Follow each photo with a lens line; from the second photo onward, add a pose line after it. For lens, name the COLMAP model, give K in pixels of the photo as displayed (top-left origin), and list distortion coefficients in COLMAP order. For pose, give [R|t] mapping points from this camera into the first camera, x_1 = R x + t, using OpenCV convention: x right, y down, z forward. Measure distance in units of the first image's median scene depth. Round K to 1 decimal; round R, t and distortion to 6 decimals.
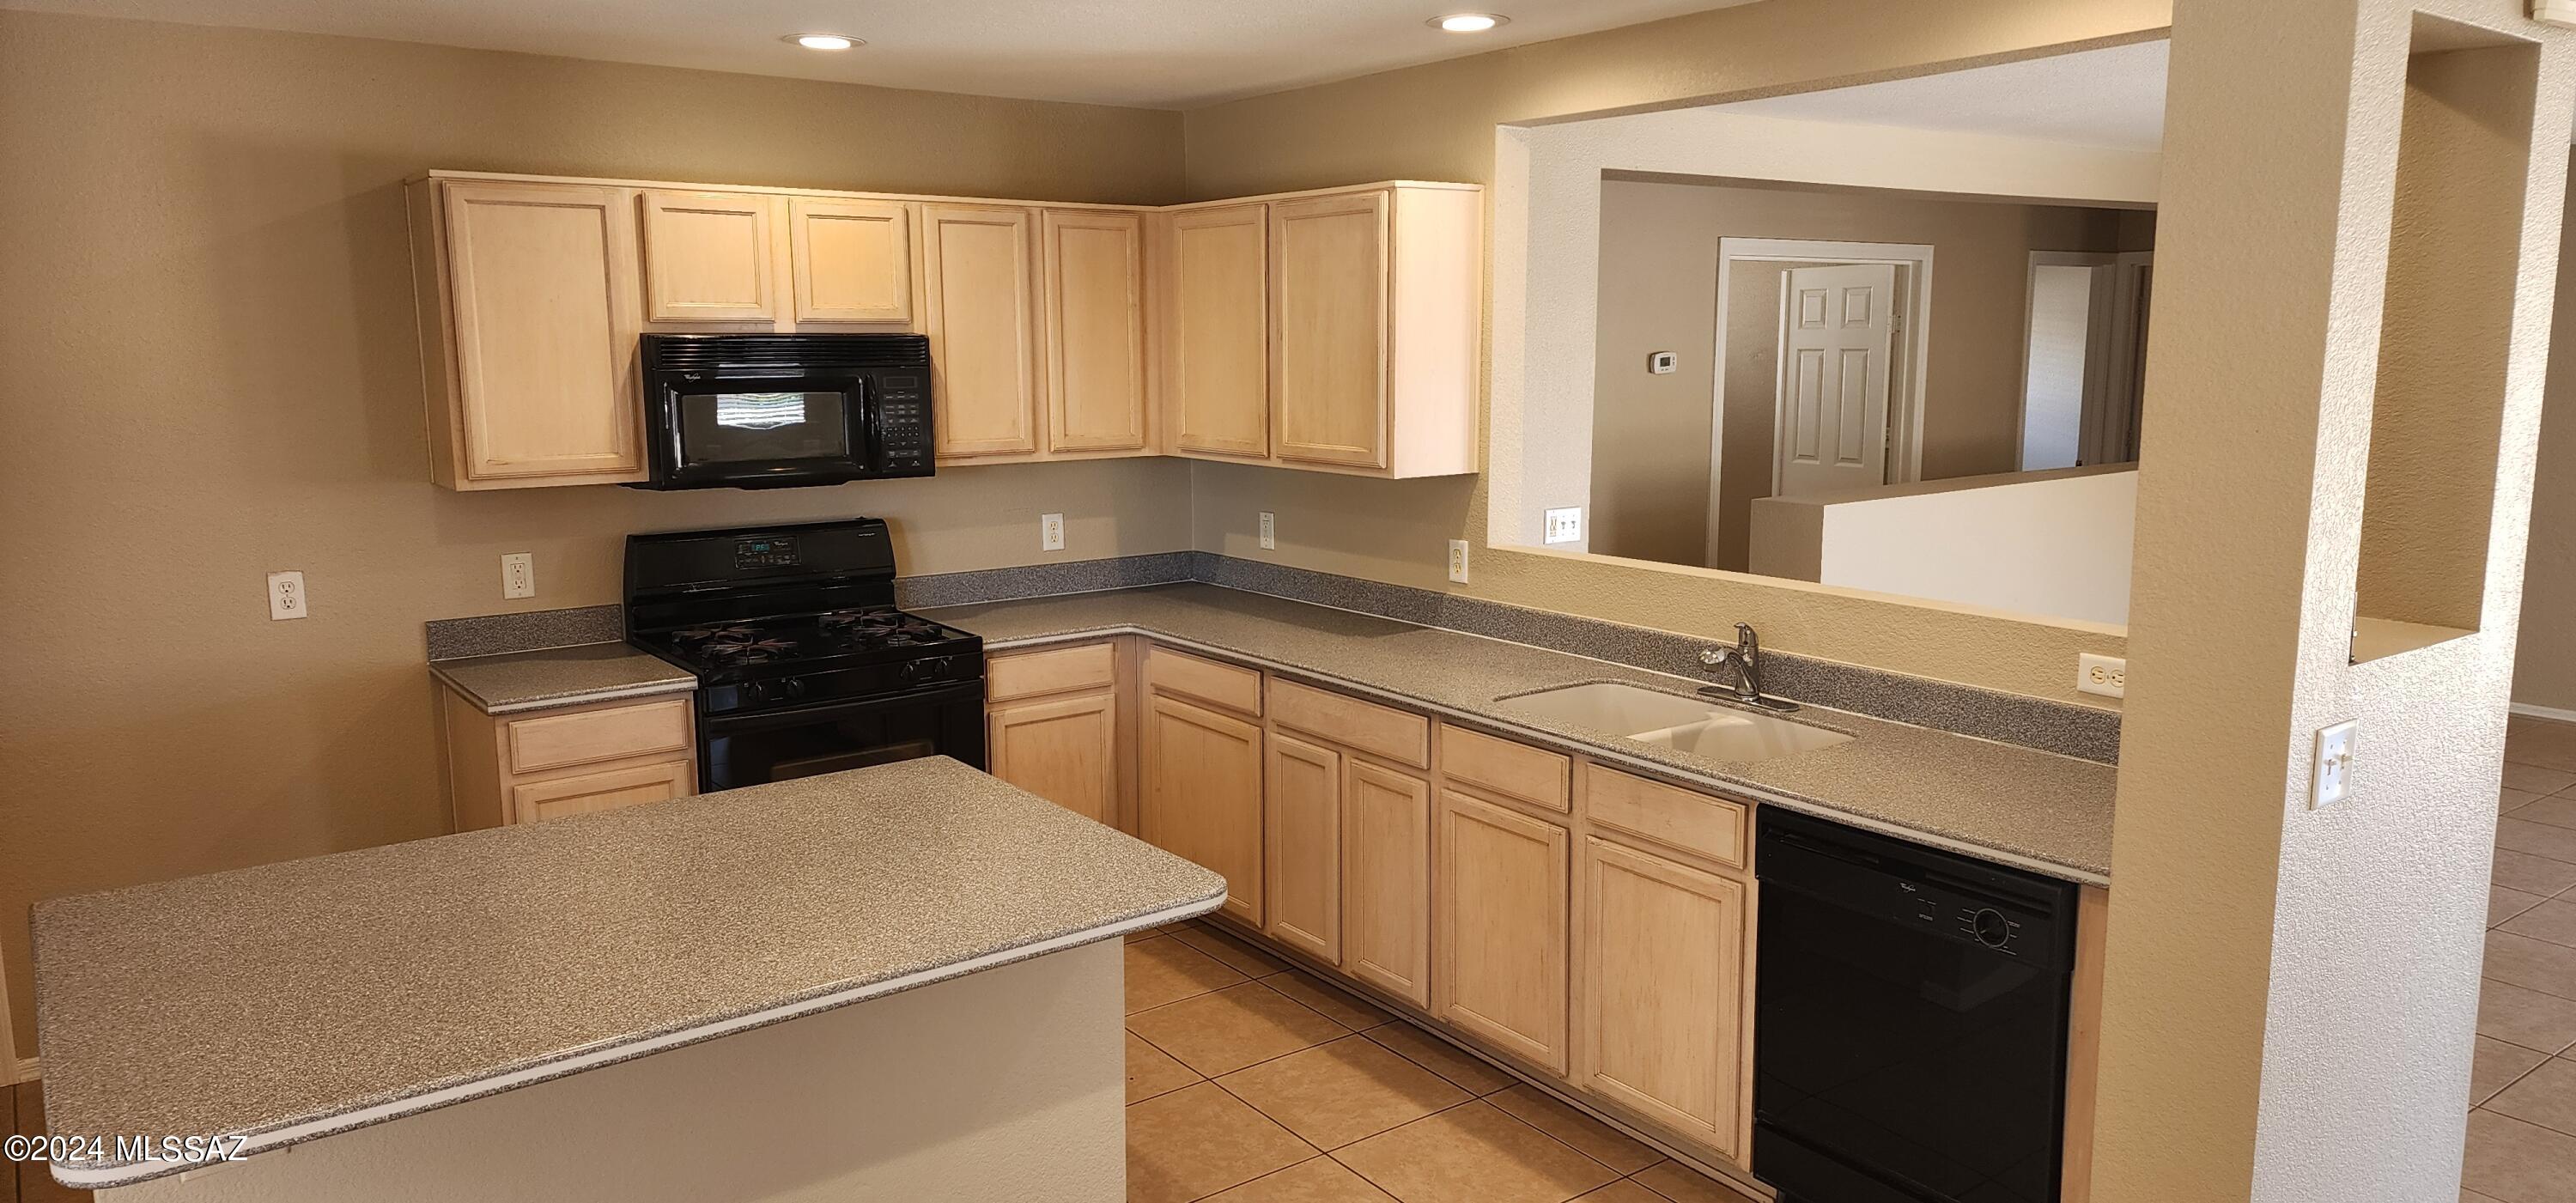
lens RADIAL K [[1724.1, 0, 1289.8], [0, 1724.1, 599.9], [0, 0, 1]] dist [0.010671, 0.000493]
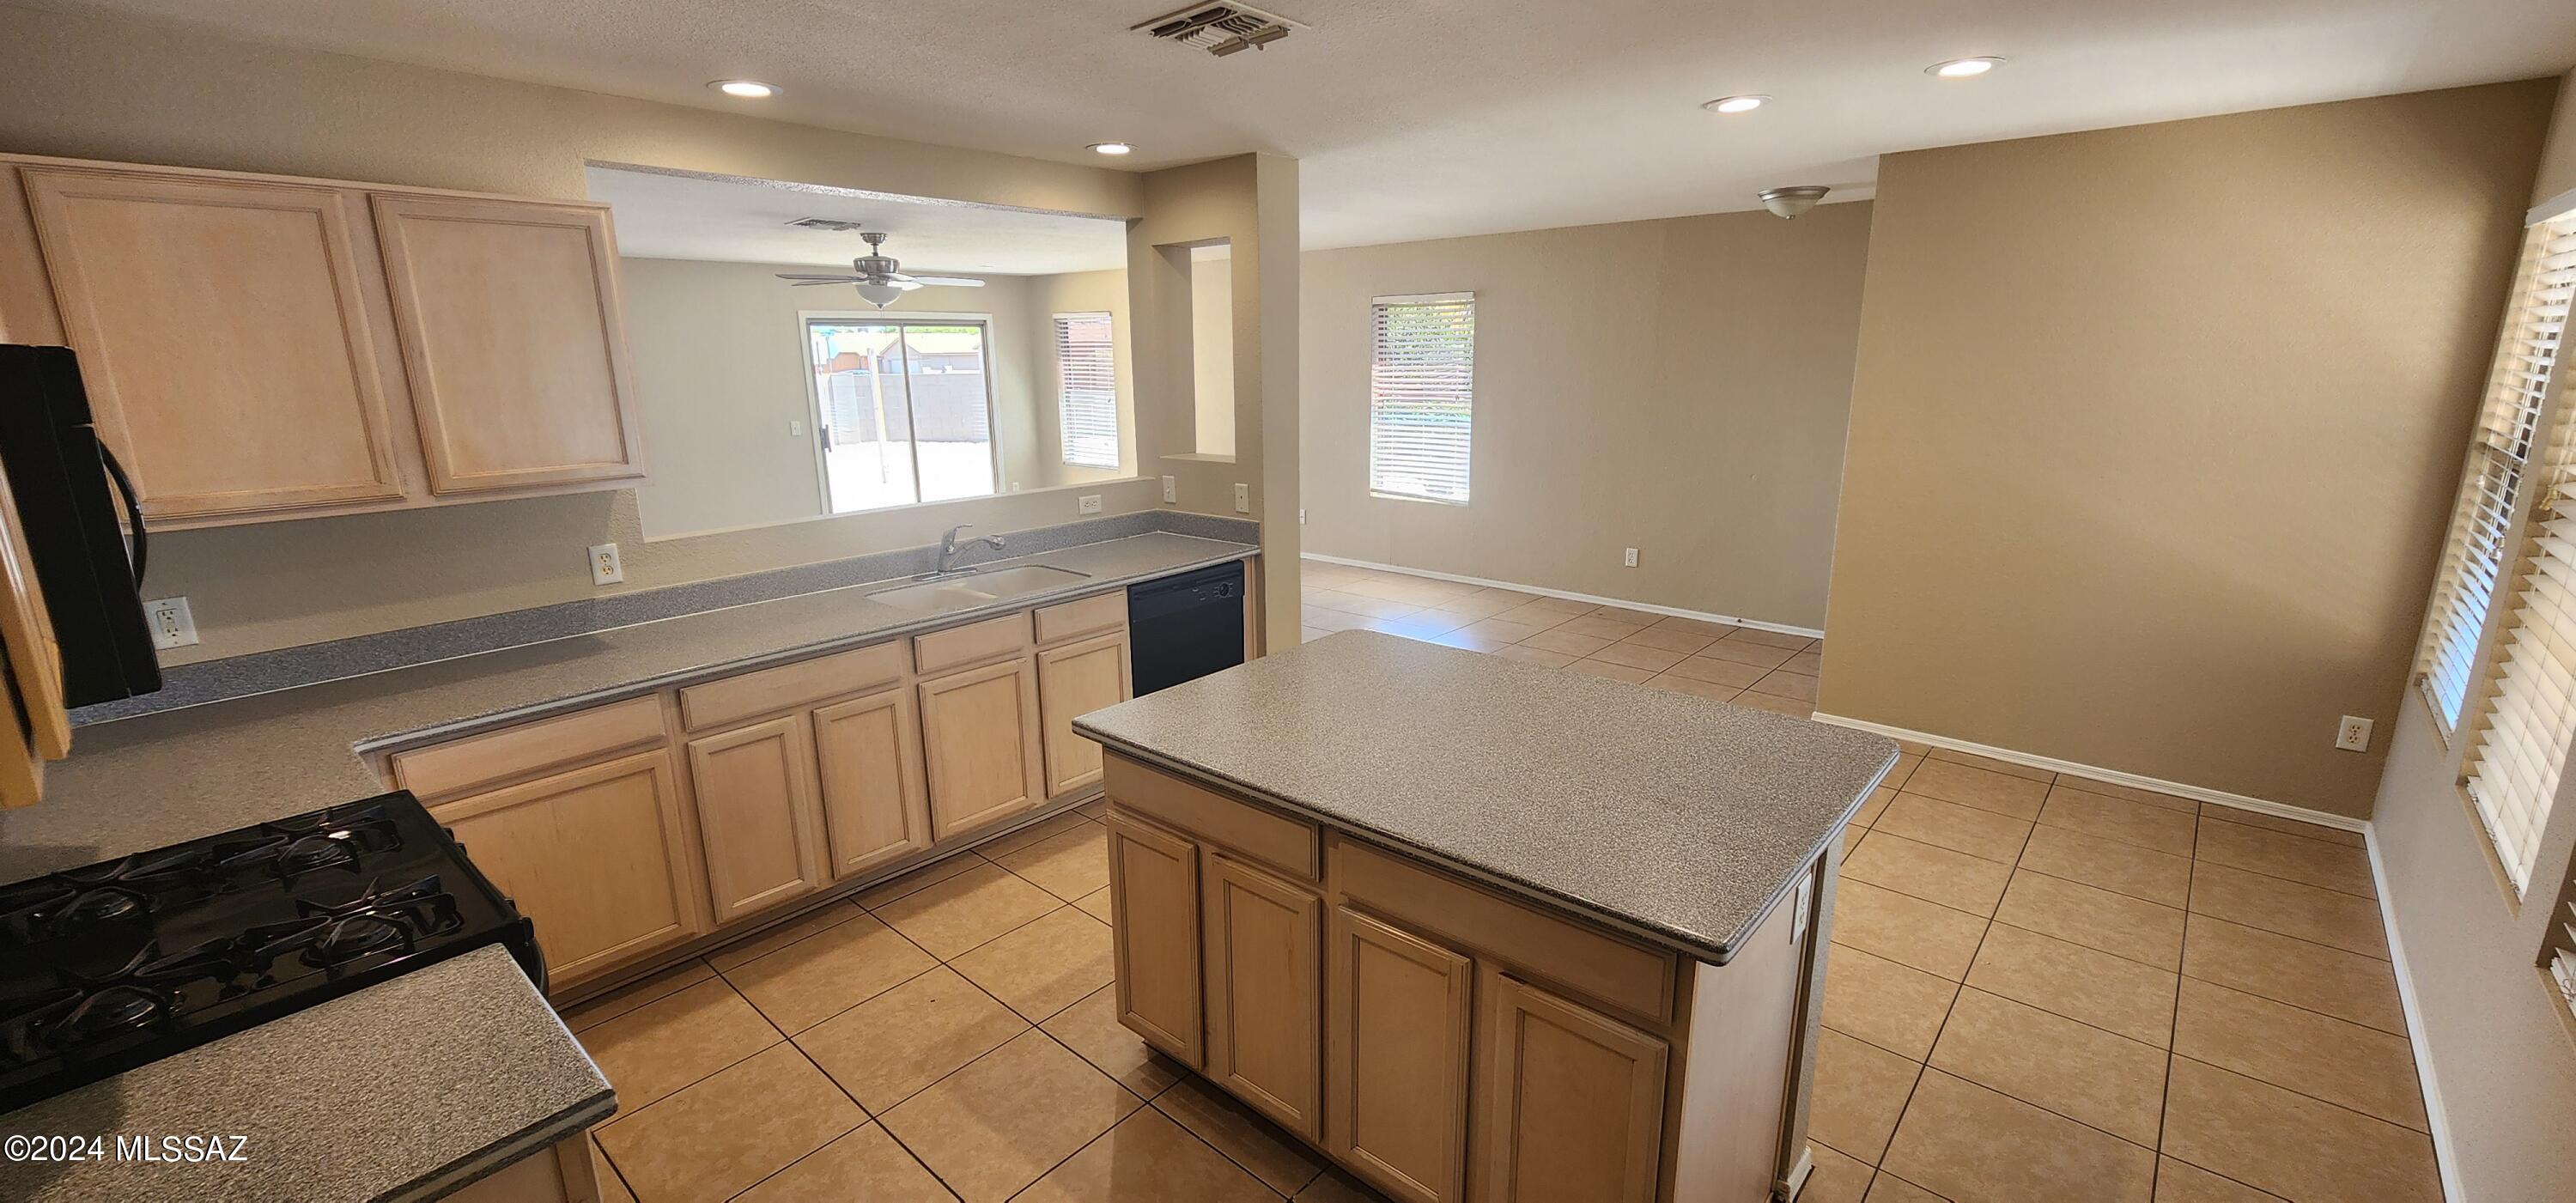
lens RADIAL K [[1056.5, 0, 1294.6], [0, 1056.5, 611.9], [0, 0, 1]] dist [-0.000610, -0.000109]
pose [[-0.218414, -0.230870, 0.948153, -0.651522], [0.160513, 0.949879, 0.268265, -0.105351], [-0.962565, 0.210784, -0.170409, 0.717424]]
